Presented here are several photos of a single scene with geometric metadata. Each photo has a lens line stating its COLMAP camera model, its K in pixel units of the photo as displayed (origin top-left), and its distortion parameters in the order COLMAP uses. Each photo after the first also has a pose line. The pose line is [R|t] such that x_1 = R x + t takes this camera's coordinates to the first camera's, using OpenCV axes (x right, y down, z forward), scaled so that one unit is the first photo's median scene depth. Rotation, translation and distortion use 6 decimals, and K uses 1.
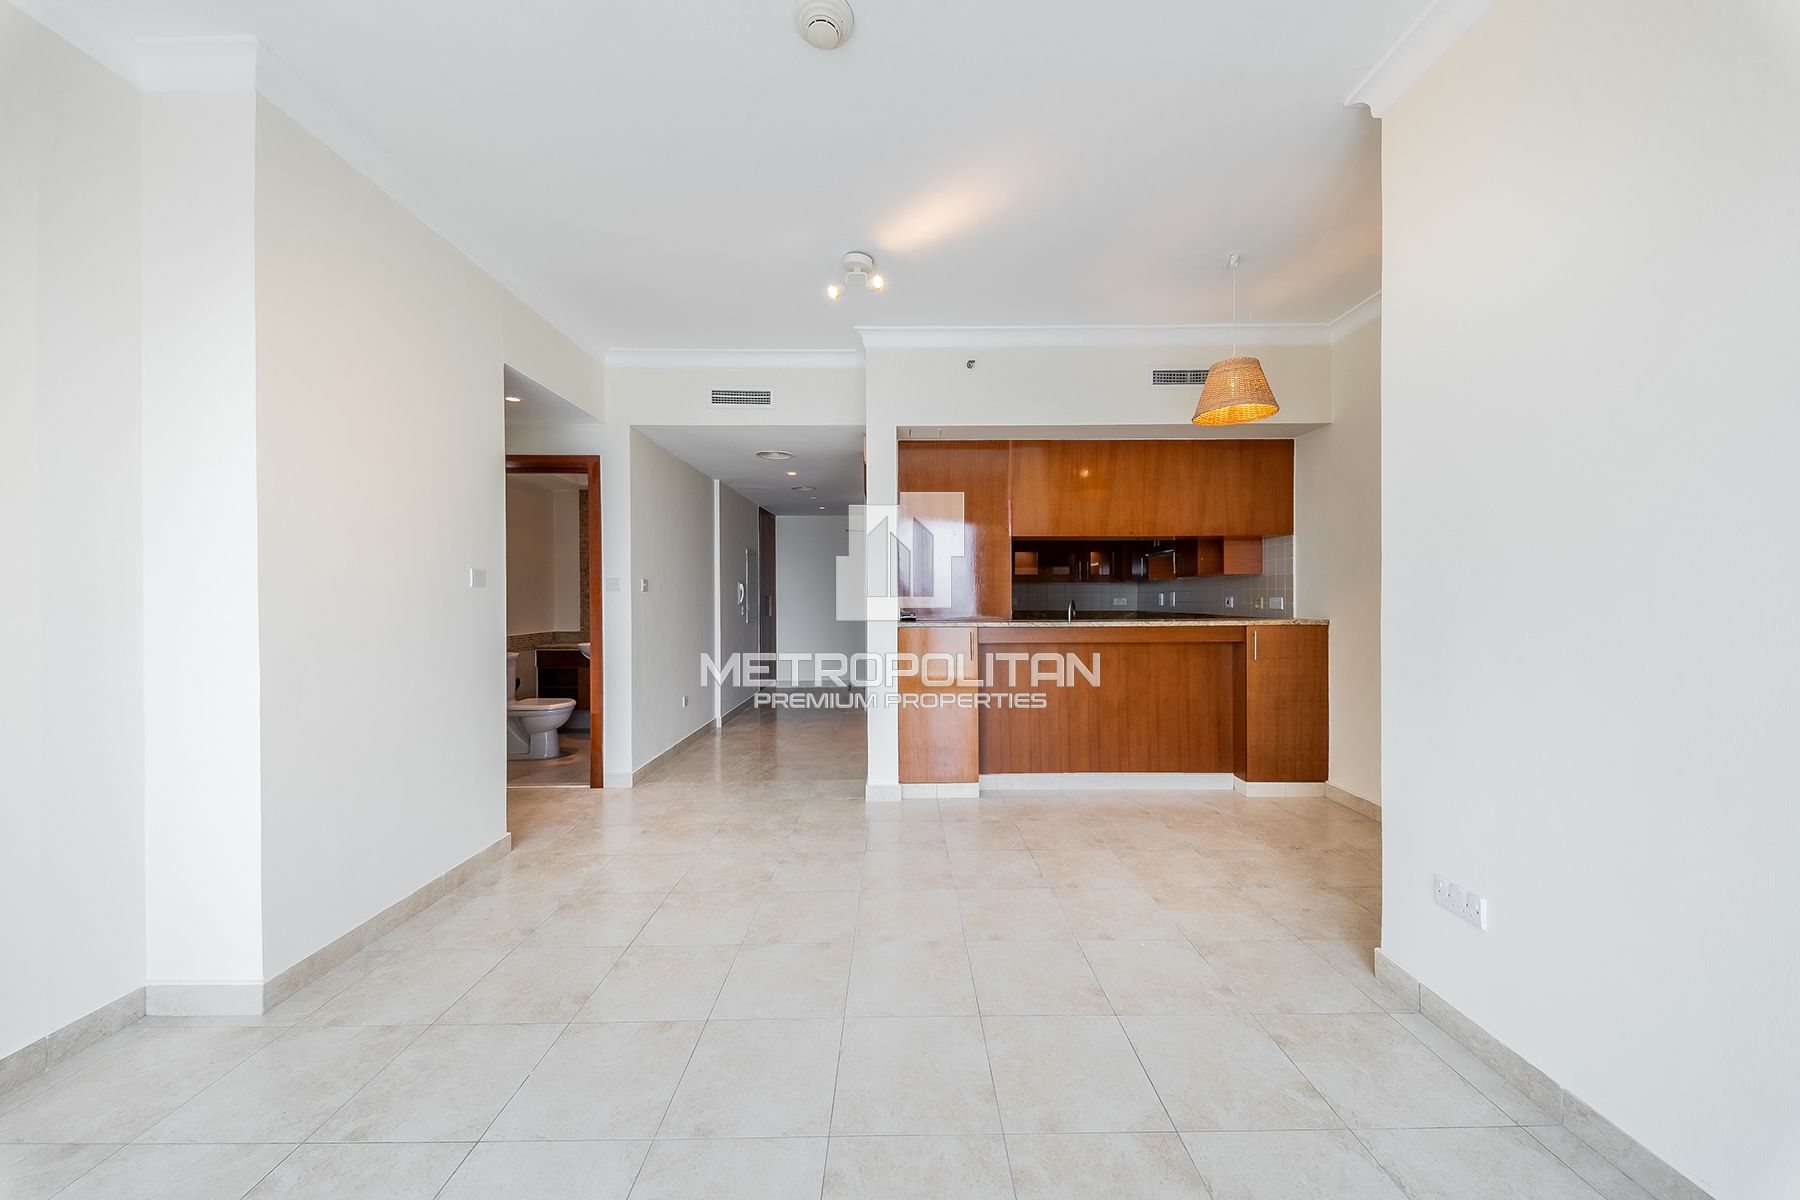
lens RADIAL K [[622.2, 0, 905.5], [0, 622.2, 600.7], [0, 0, 1]] dist [0.034138, -0.015821]
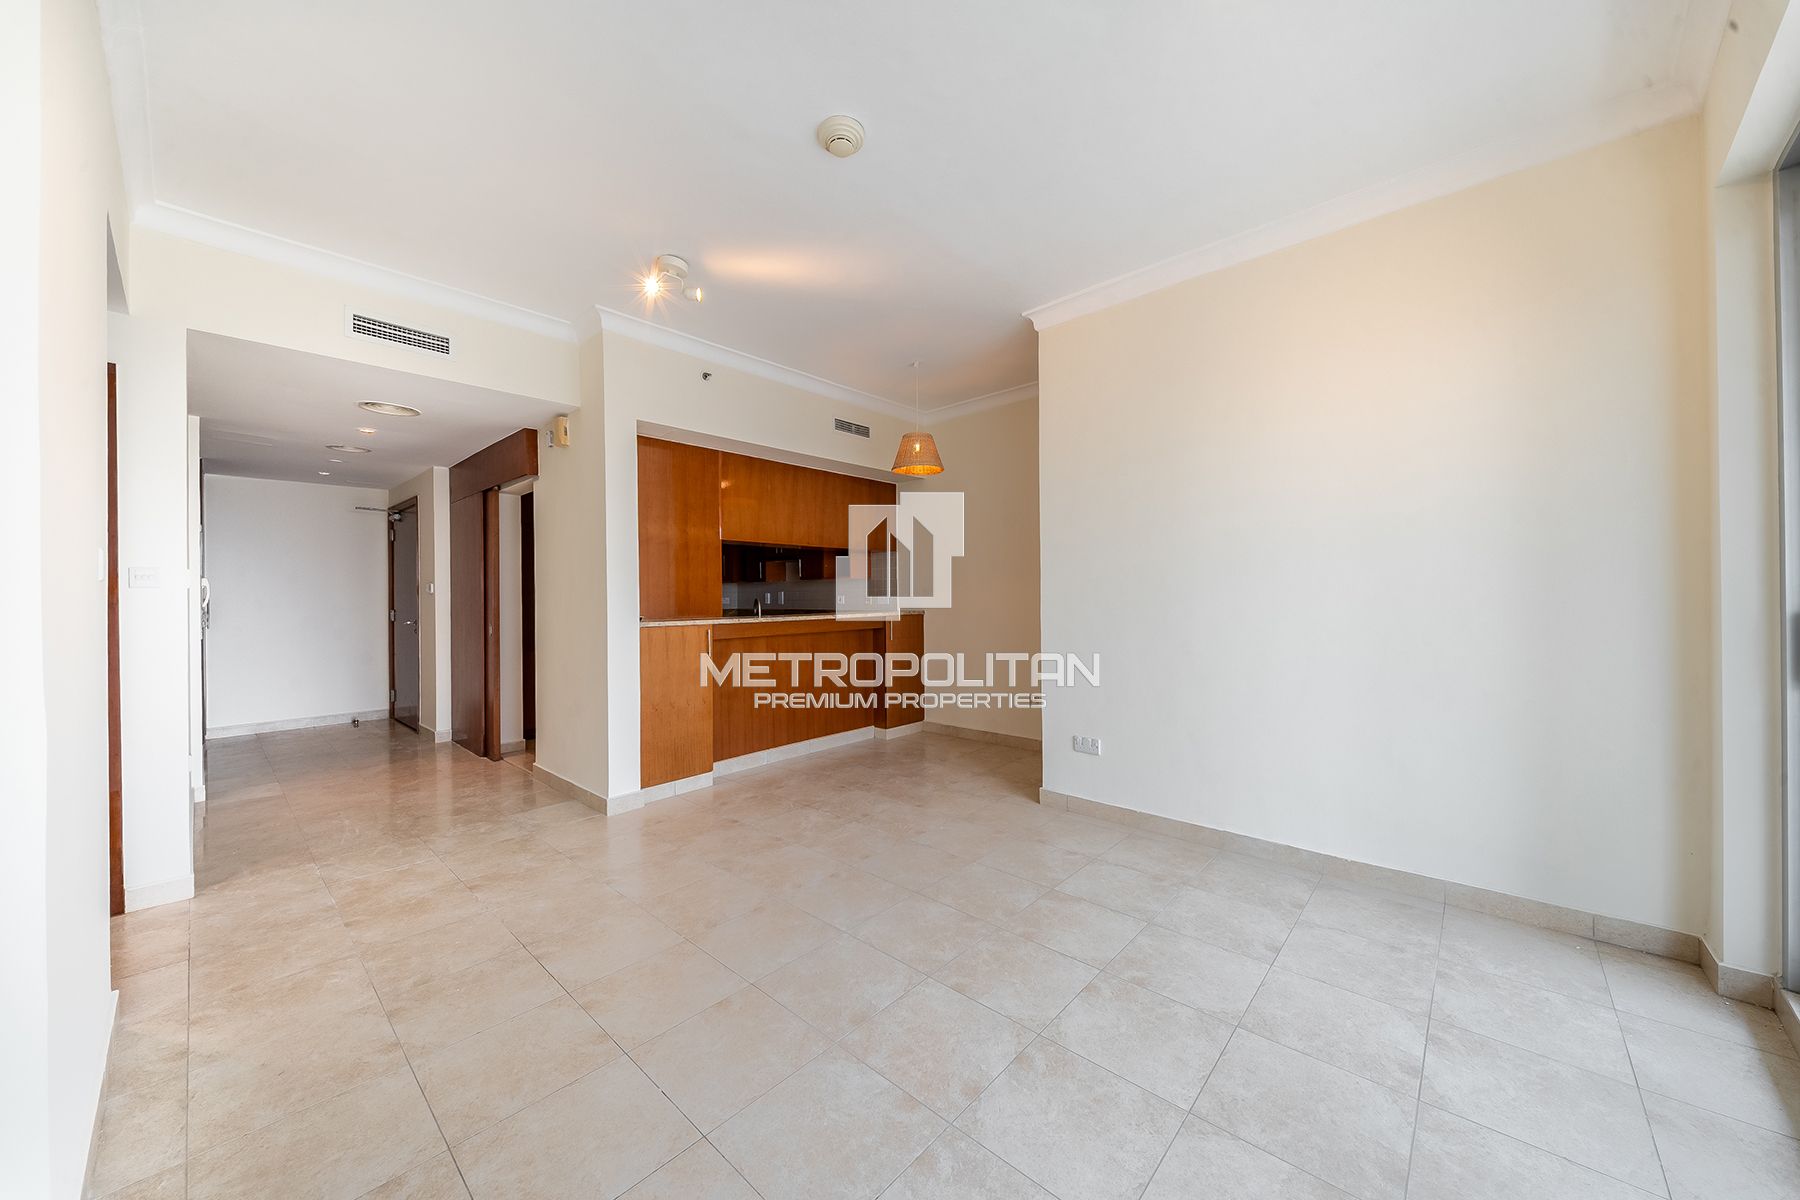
lens RADIAL K [[630.4, 0, 906.3], [0, 630.4, 596.3], [0, 0, 1]] dist [0.028464, -0.011423]
pose [[0.677063, -0.003571, 0.735916, -0.451073], [0.009807, 0.999943, -0.004171, 0.002148], [-0.735859, 0.010041, 0.677060, 0.026590]]
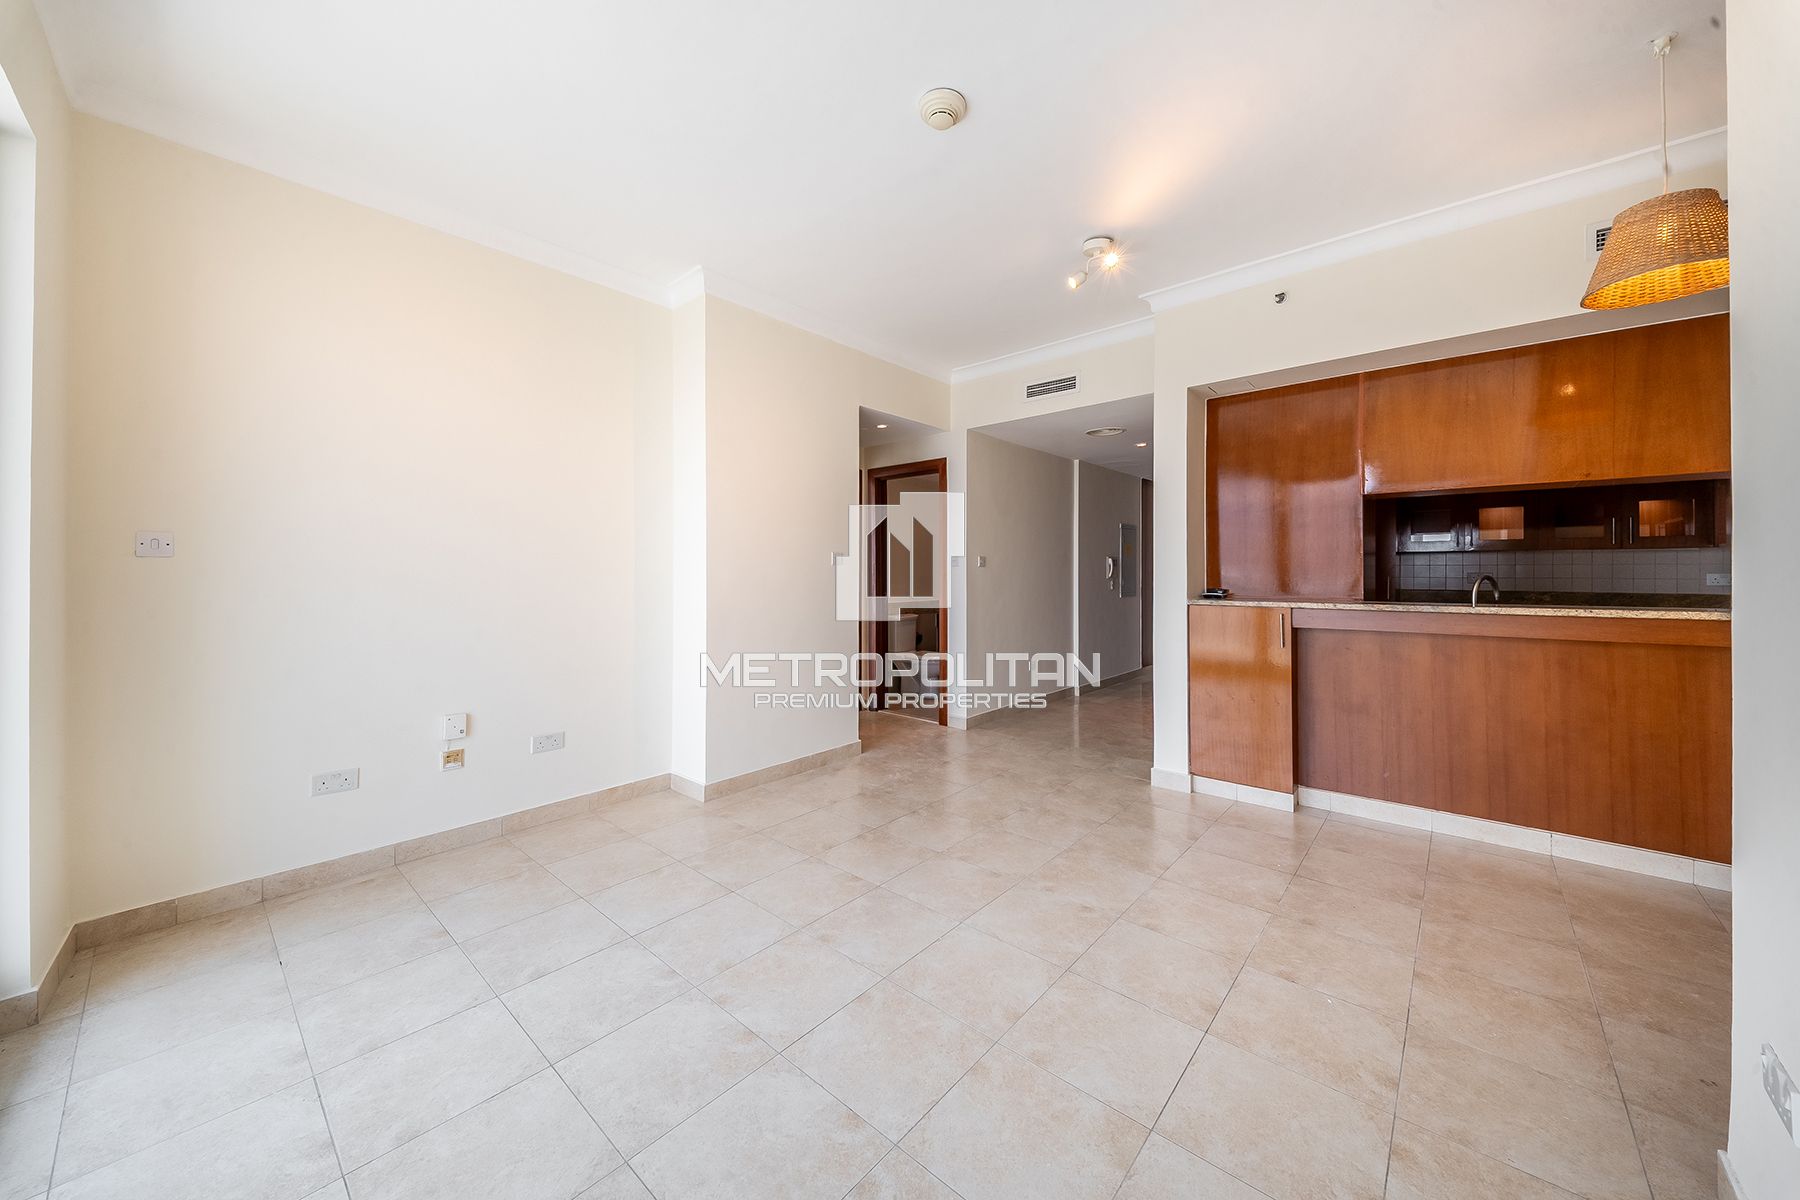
lens RADIAL K [[636.3, 0, 897.3], [0, 636.3, 570.9], [0, 0, 1]] dist [0.029072, -0.012064]
pose [[0.742199, -0.000212, -0.670180, 0.303936], [-0.004028, 0.999980, -0.004777, -0.000960], [0.670167, 0.006245, 0.742184, 0.003712]]
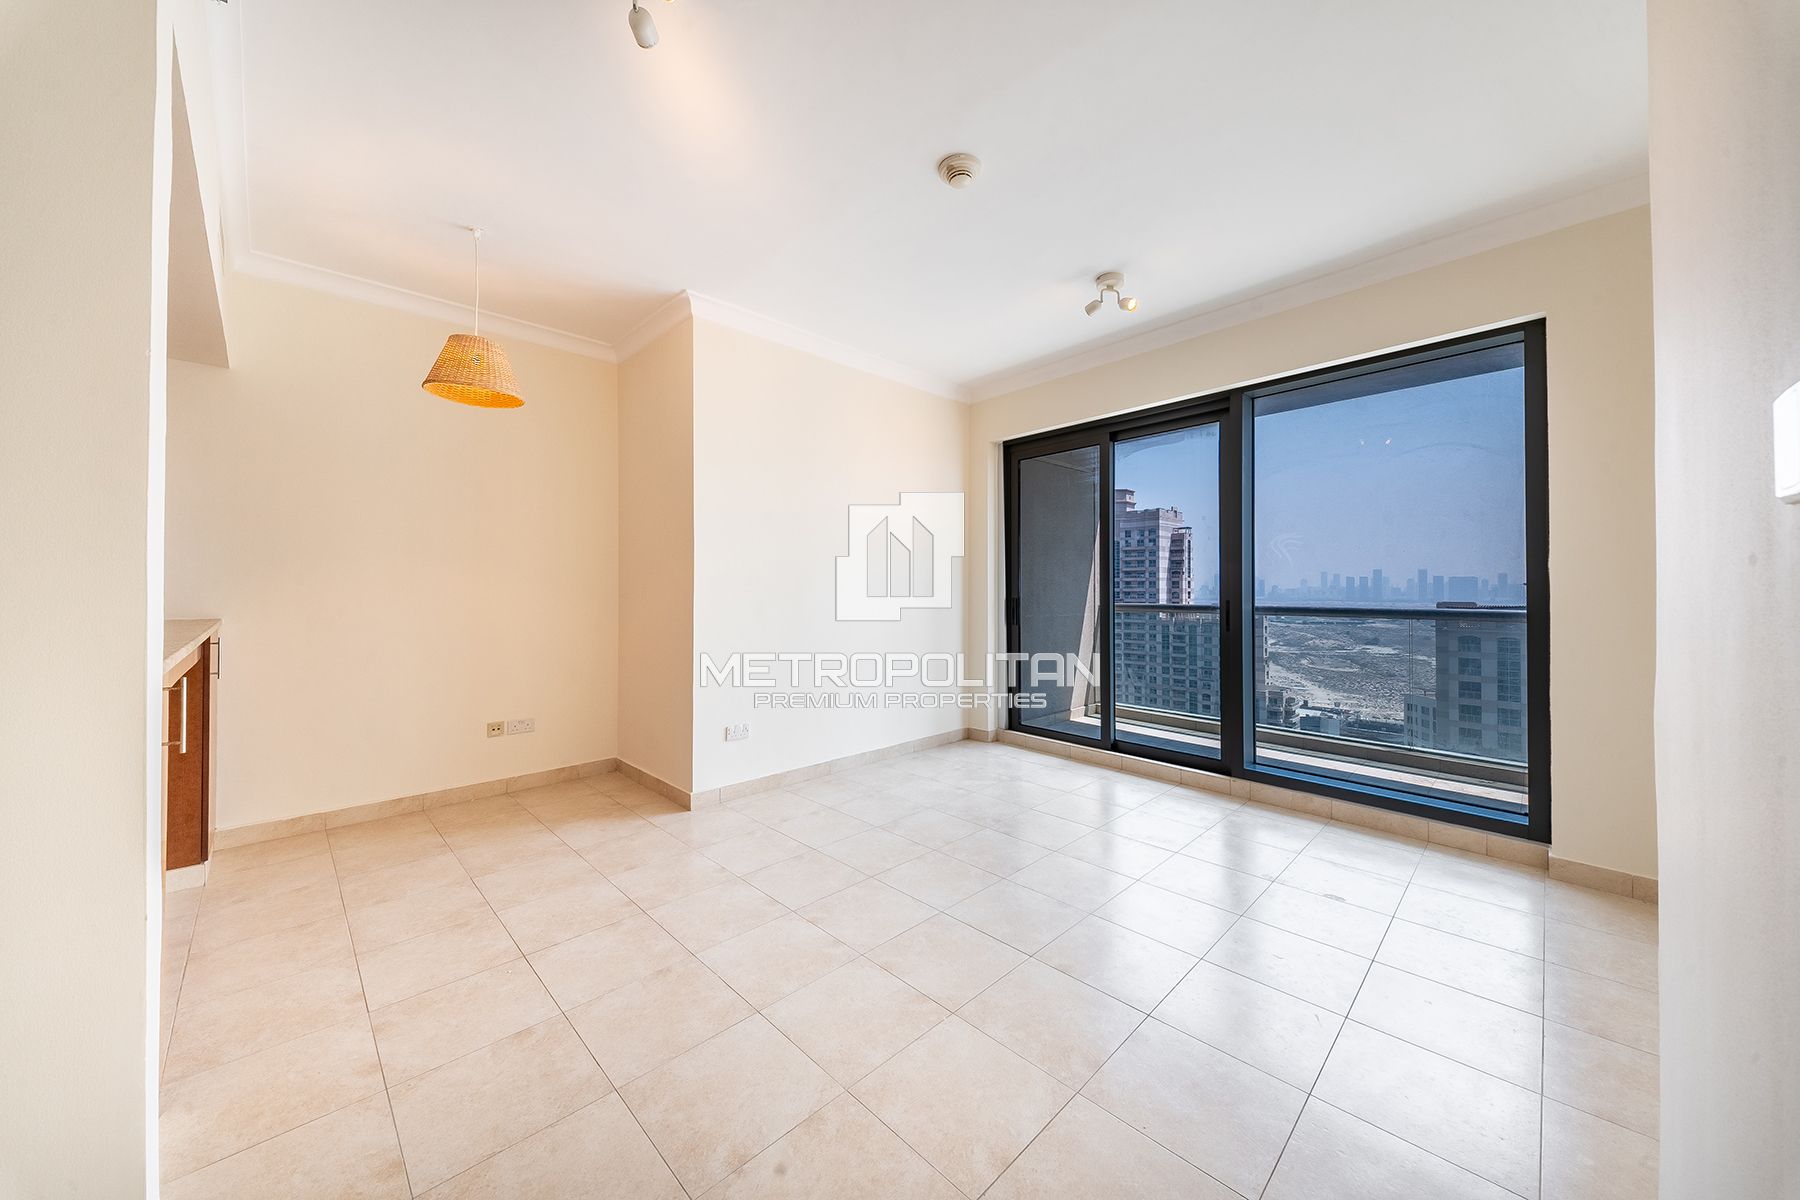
lens RADIAL K [[628.3, 0, 896.3], [0, 628.3, 586.1], [0, 0, 1]] dist [0.027748, -0.011068]
pose [[-0.688485, 0.010316, 0.725177, -0.471985], [0.008638, 0.999945, -0.006024, 0.001032], [-0.725199, 0.002116, -0.688536, 0.943740]]
